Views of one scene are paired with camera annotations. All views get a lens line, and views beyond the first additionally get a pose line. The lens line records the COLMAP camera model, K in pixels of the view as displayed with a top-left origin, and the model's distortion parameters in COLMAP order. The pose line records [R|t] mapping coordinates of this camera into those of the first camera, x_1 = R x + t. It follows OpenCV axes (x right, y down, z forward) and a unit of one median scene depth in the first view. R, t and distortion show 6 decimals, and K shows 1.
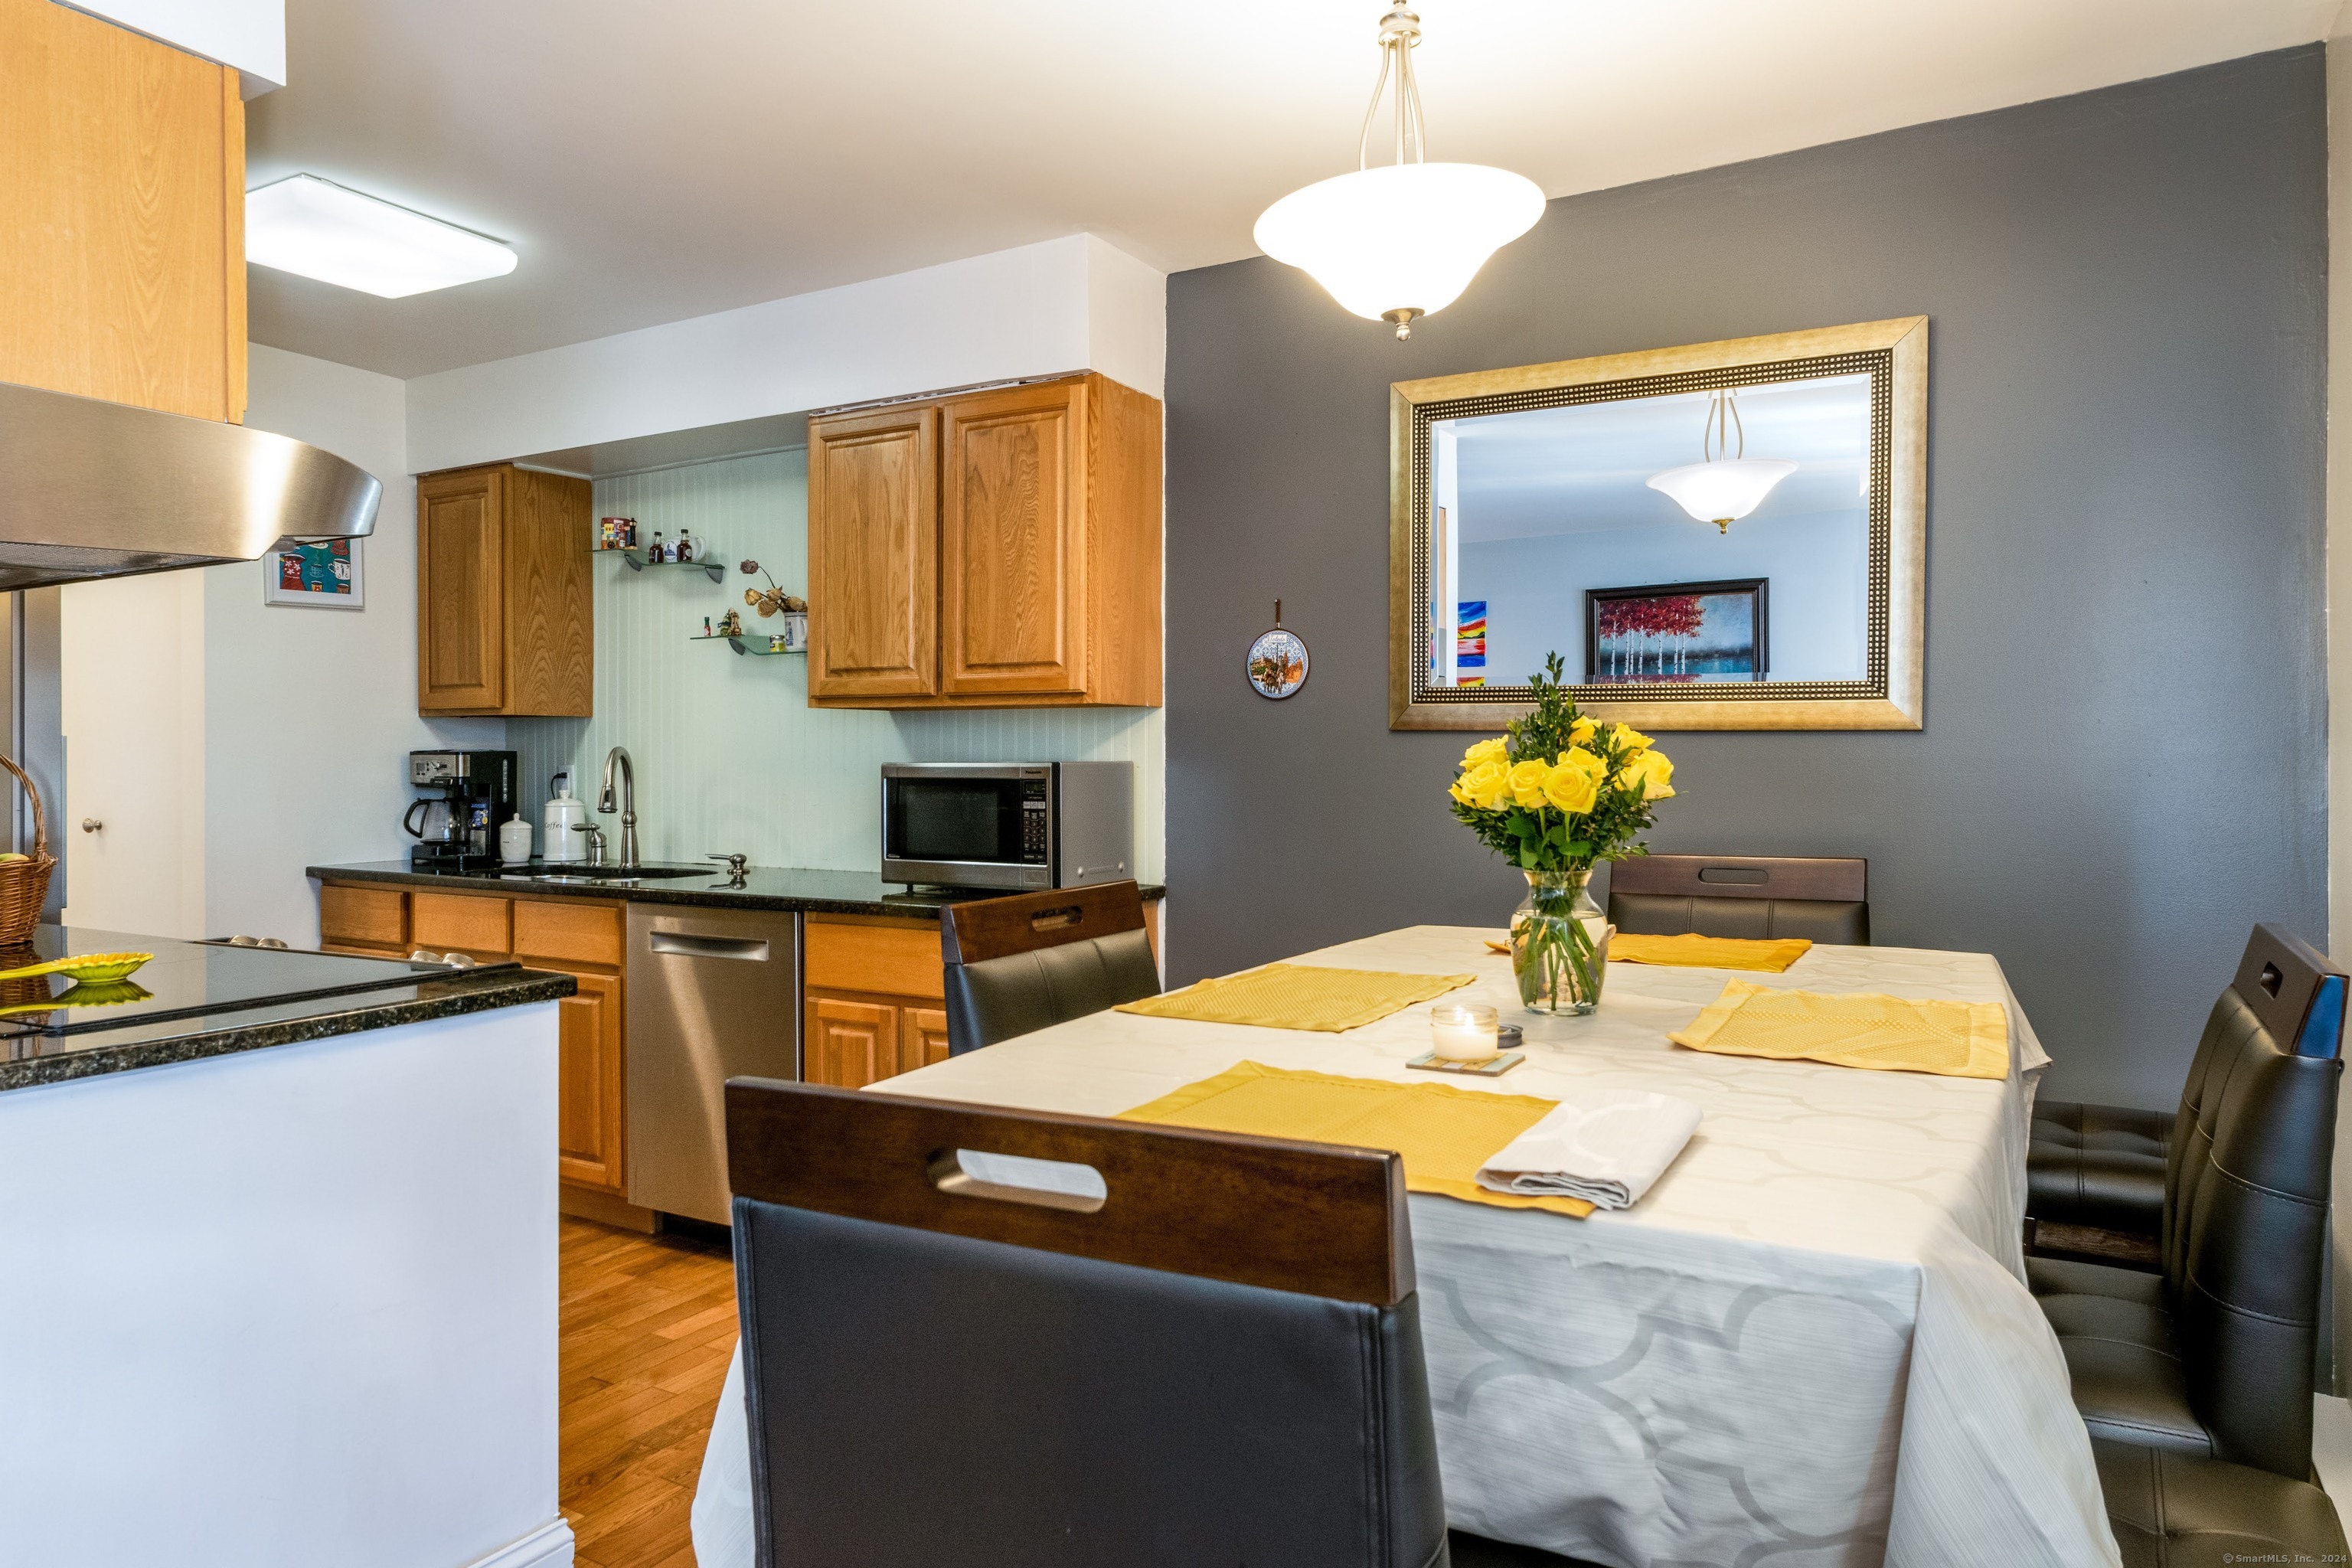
lens RADIAL K [[1467.6, 0, 1195.3], [0, 1467.6, 752.4], [0, 0, 1]] dist [0.006484, 0.002436]
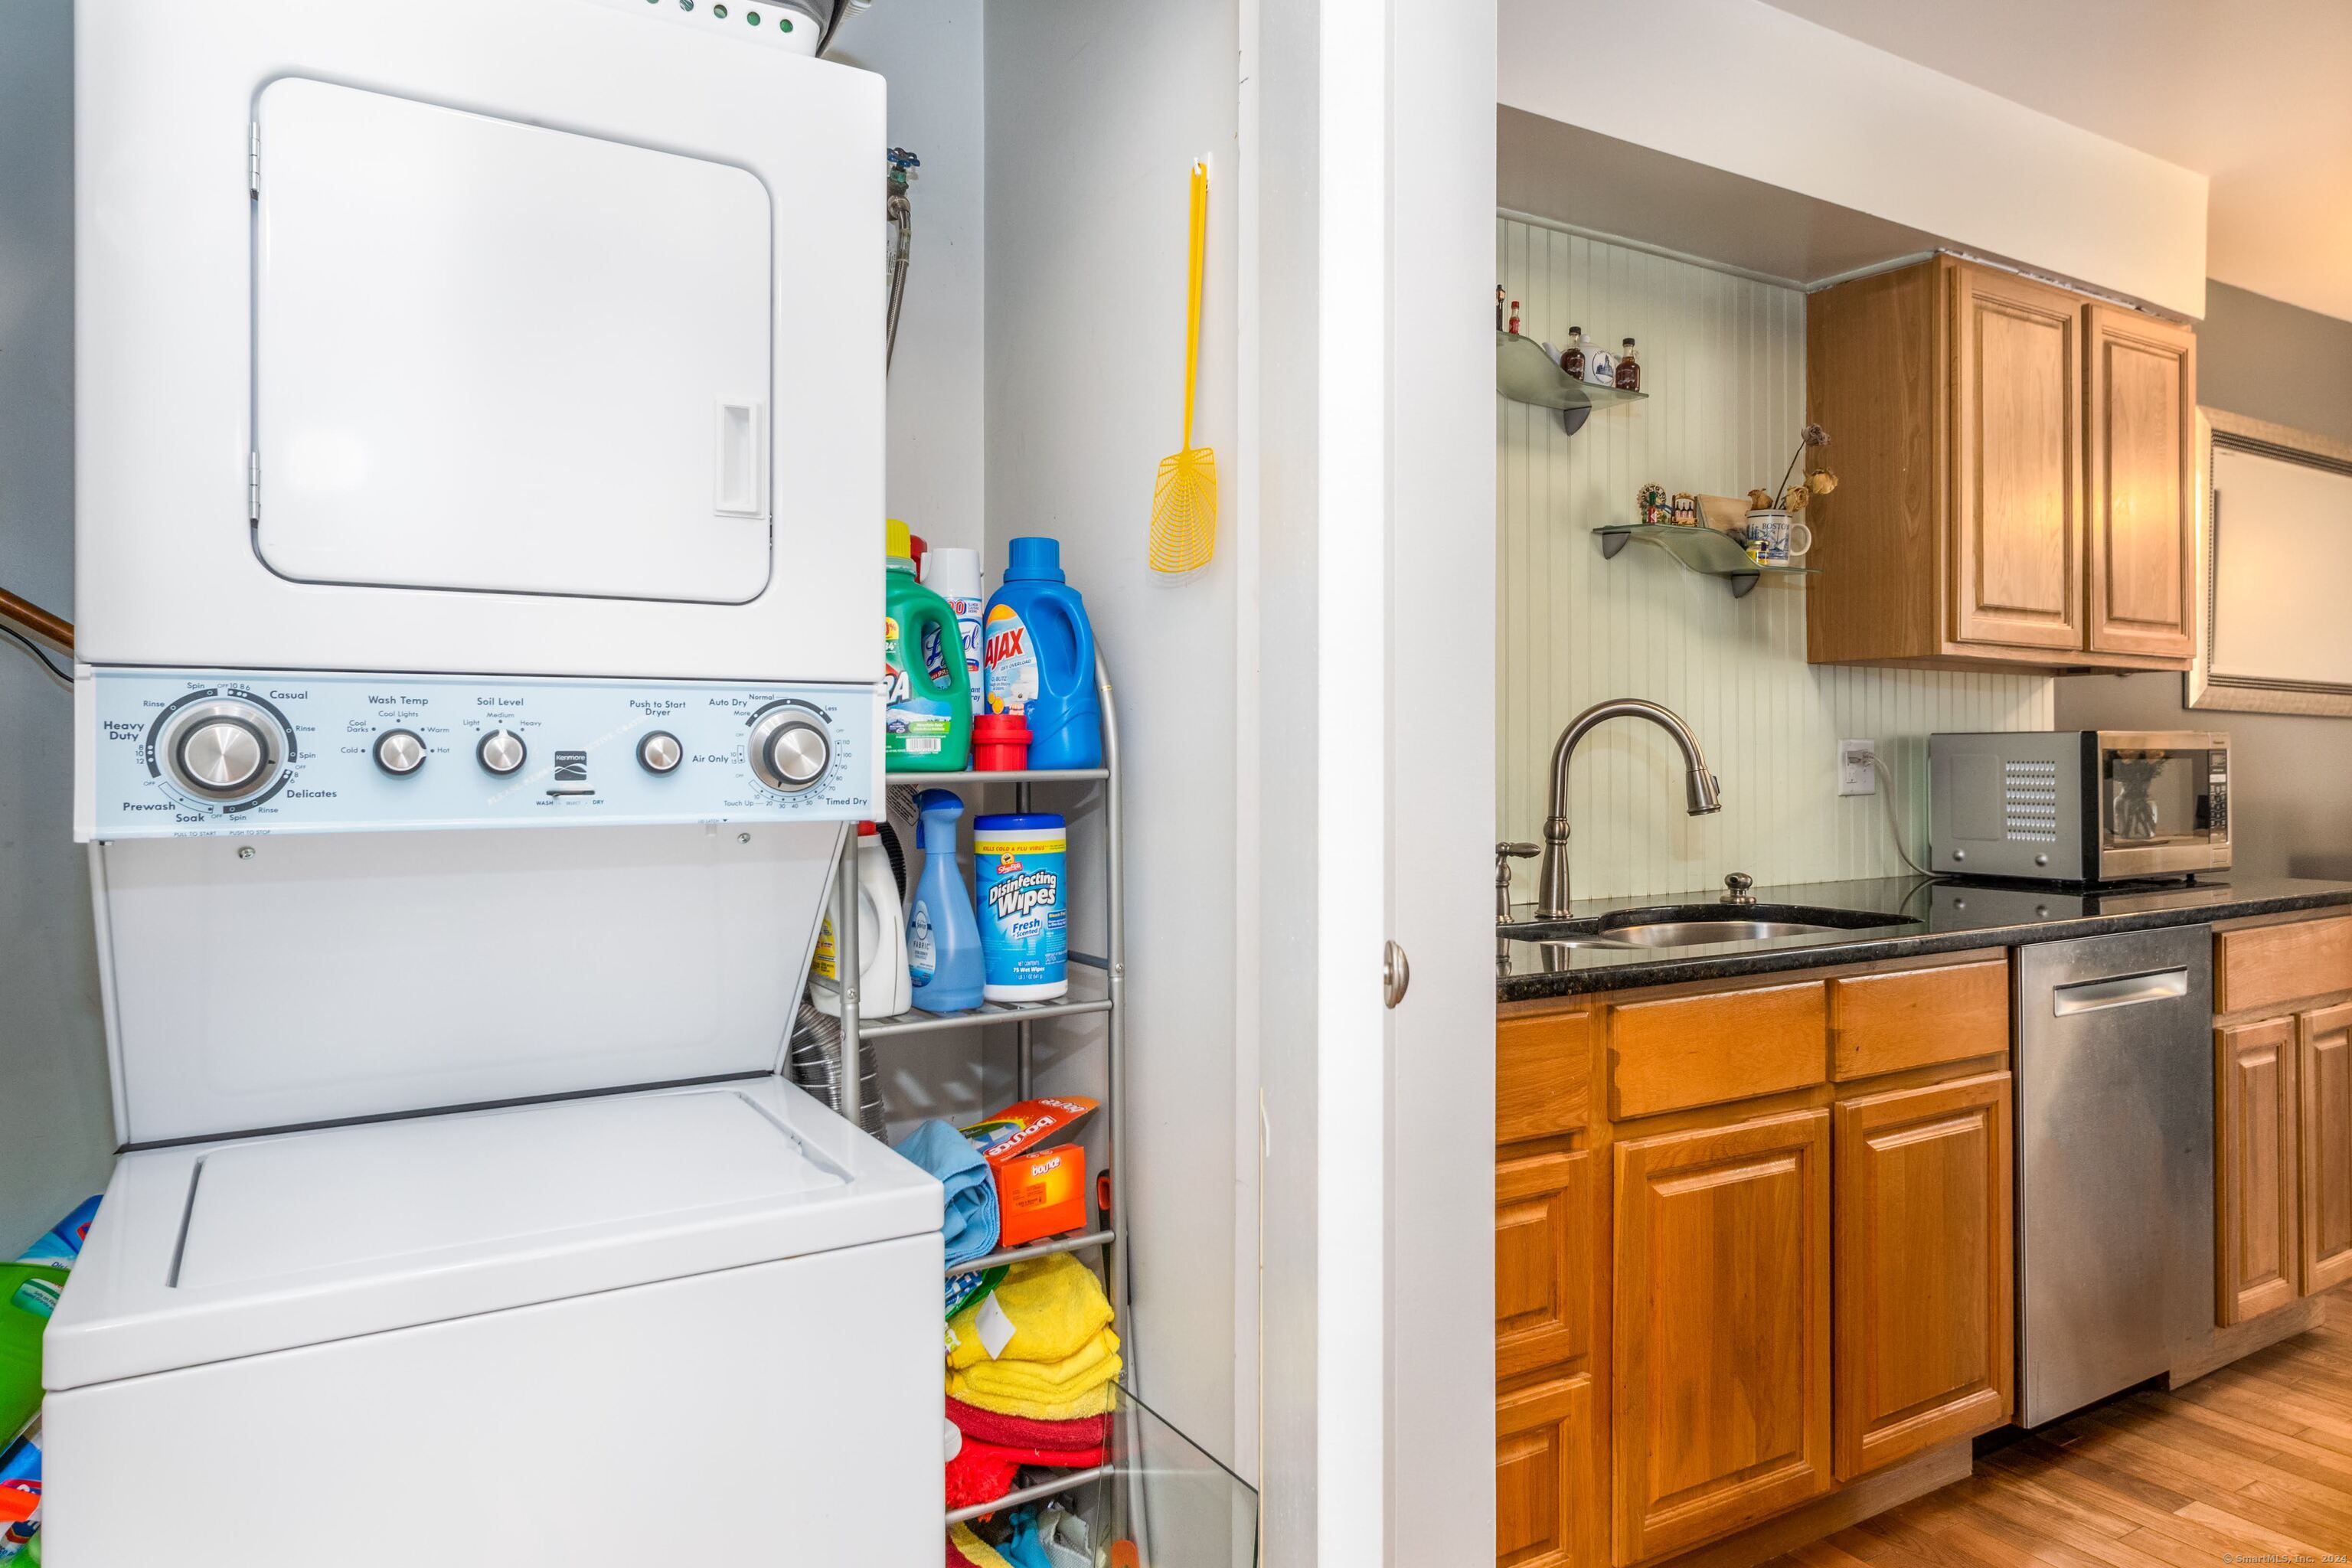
lens RADIAL K [[1489.0, 0, 1219.6], [0, 1489.0, 737.3], [0, 0, 1]] dist [0.003422, 0.001108]
pose [[0.478027, 0.013747, 0.878238, -1.116256], [-0.001072, 0.999886, -0.015067, 0.022639], [-0.878345, 0.006261, 0.477987, 1.000236]]
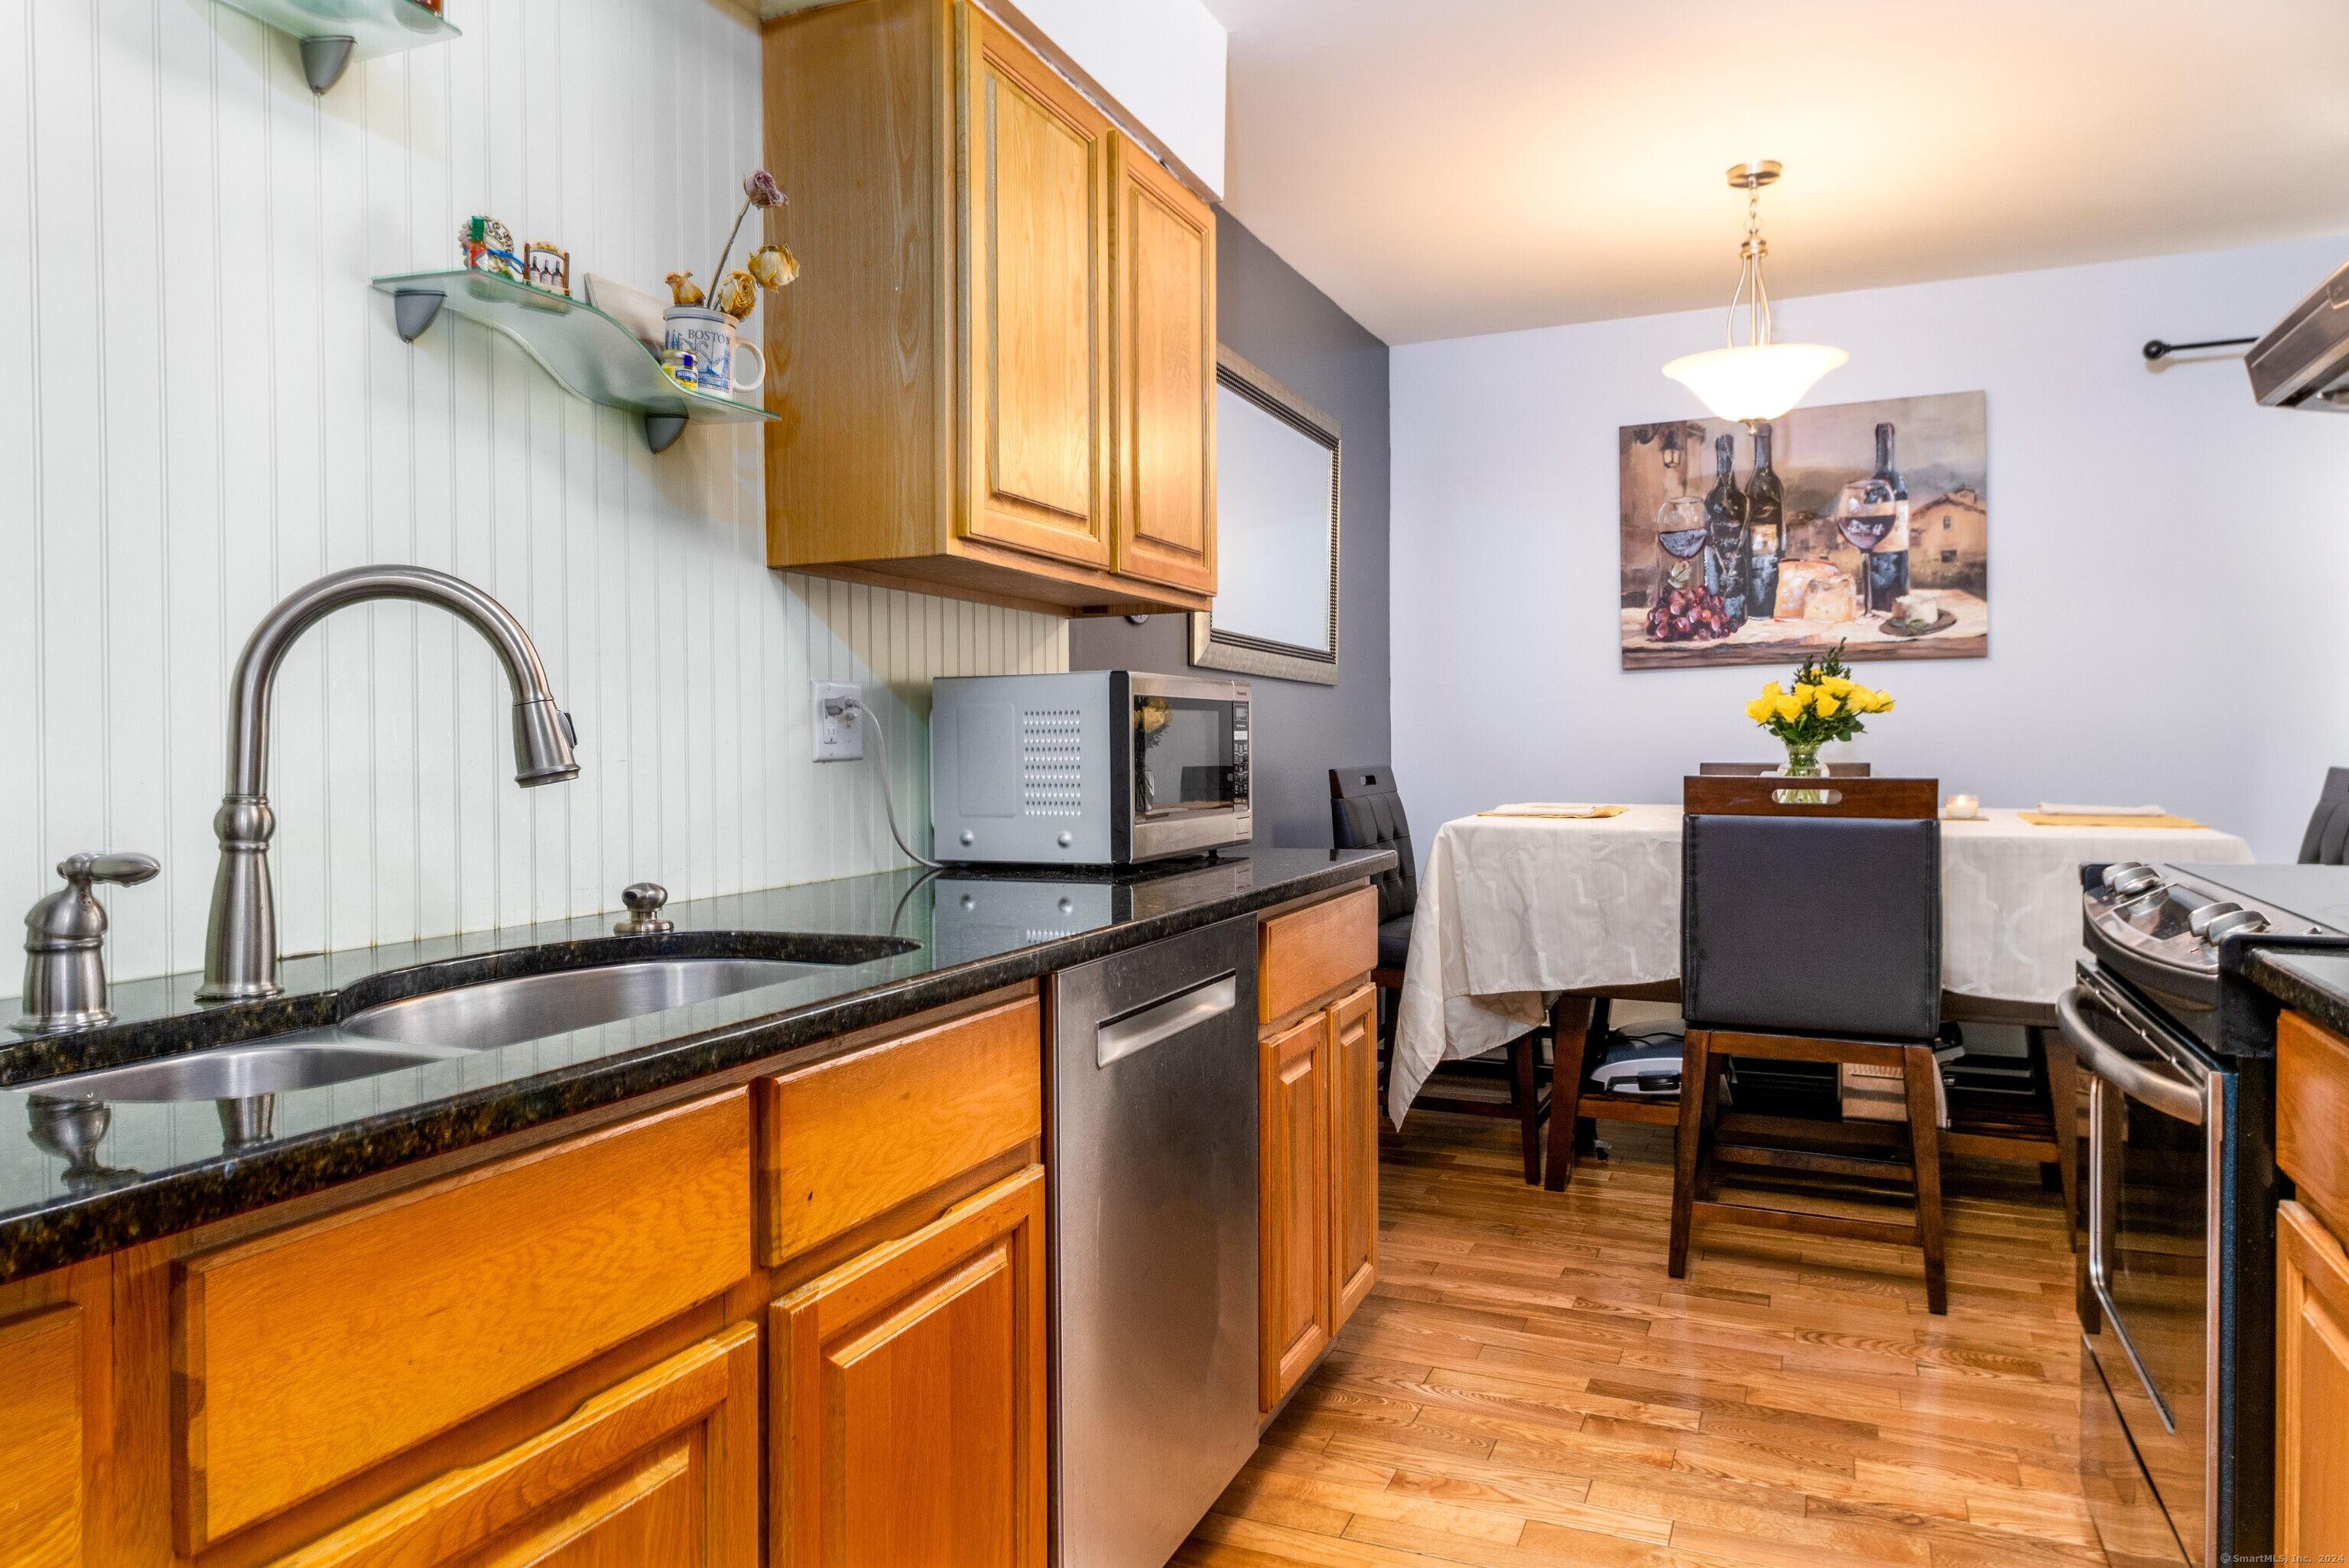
lens RADIAL K [[1480.7, 0, 1186.0], [0, 1480.7, 765.6], [0, 0, 1]] dist [0.005448, 0.000590]
pose [[-0.113652, -0.010314, 0.993467, -0.810585], [0.006590, 0.999916, 0.011135, 0.038945], [-0.993499, 0.007813, -0.113575, 1.015312]]
